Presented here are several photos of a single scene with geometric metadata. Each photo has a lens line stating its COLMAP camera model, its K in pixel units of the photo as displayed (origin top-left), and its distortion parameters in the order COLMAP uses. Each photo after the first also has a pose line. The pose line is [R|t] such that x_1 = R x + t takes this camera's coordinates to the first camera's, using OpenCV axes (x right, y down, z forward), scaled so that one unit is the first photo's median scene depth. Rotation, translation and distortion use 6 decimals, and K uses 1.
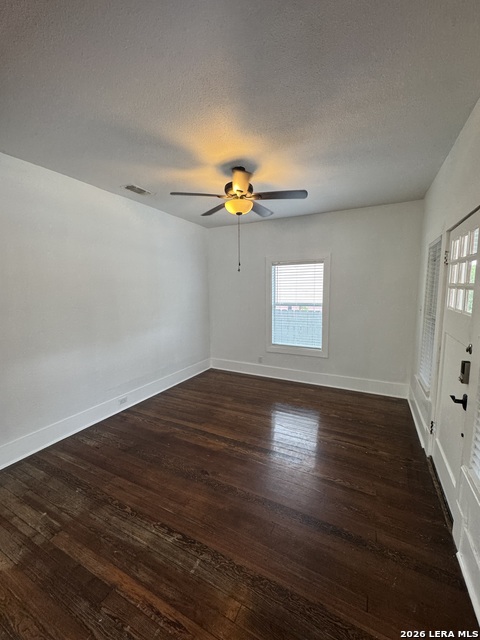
lens RADIAL K [[256.3, 0, 240.9], [0, 256.3, 320.6], [0, 0, 1]] dist [-0.003290, 0.000282]
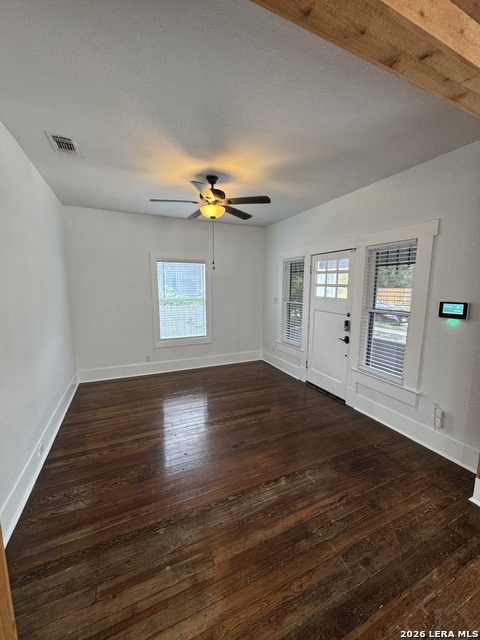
lens RADIAL K [[256.3, 0, 240.9], [0, 256.3, 320.6], [0, 0, 1]] dist [-0.003290, 0.000282]
pose [[0.619115, -0.095529, 0.779469, -0.617682], [0.083851, 0.994941, 0.055335, -0.015847], [-0.780811, 0.031101, 0.623993, 0.161413]]
